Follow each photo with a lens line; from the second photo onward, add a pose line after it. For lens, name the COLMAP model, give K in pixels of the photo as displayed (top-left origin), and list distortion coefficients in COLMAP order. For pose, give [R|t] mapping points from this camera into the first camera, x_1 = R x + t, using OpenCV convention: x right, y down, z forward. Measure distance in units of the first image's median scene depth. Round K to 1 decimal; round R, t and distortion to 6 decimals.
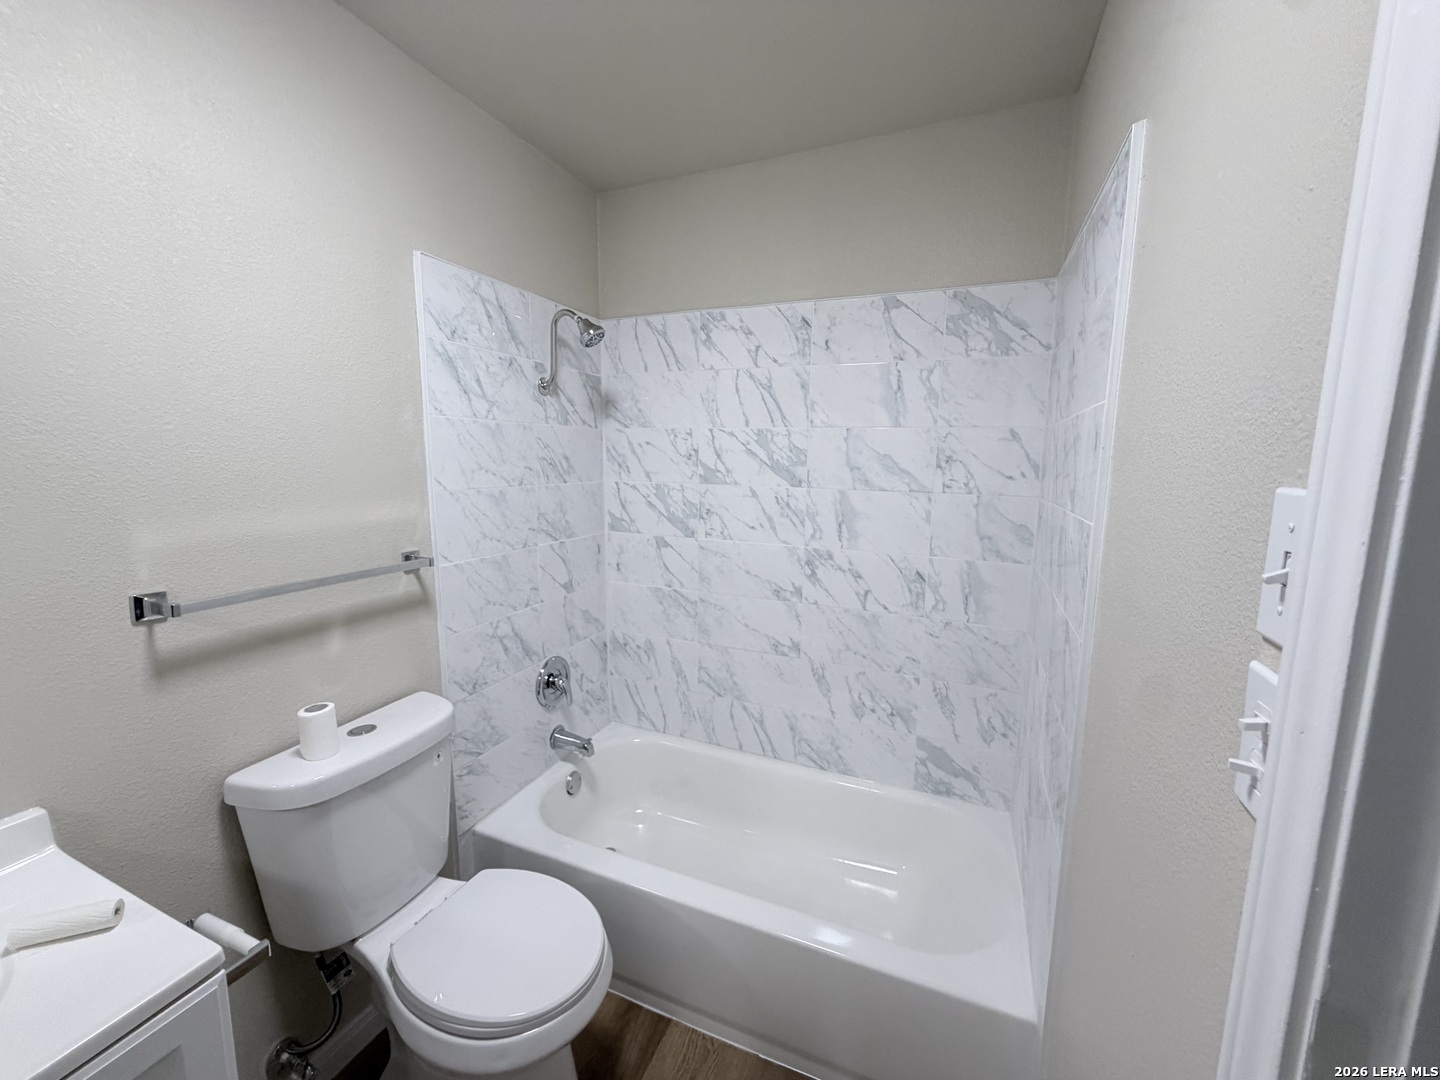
lens RADIAL K [[574.8, 0, 716.1], [0, 574.8, 540.0], [0, 0, 1]] dist [-0.000244, 0.000671]
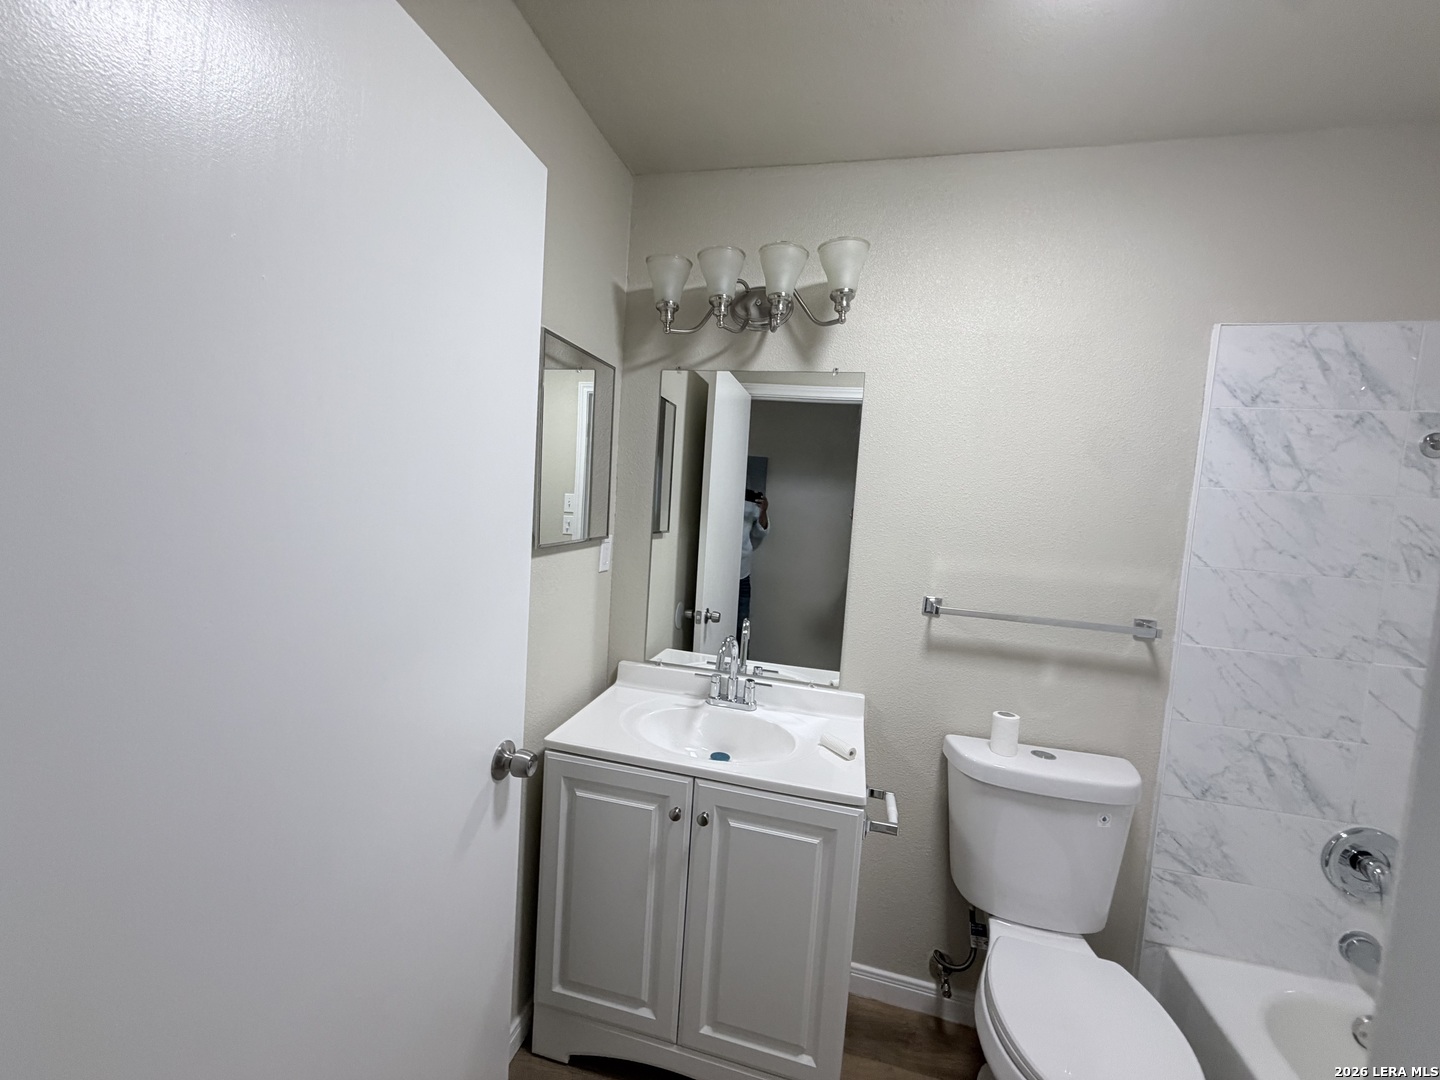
lens RADIAL K [[574.8, 0, 711.0], [0, 574.8, 539.3], [0, 0, 1]] dist [-0.000244, 0.000671]
pose [[0.163366, 0.072089, -0.983928, 0.292559], [-0.205707, 0.977895, 0.037493, 0.000749], [0.964881, 0.196276, 0.174584, 0.052074]]
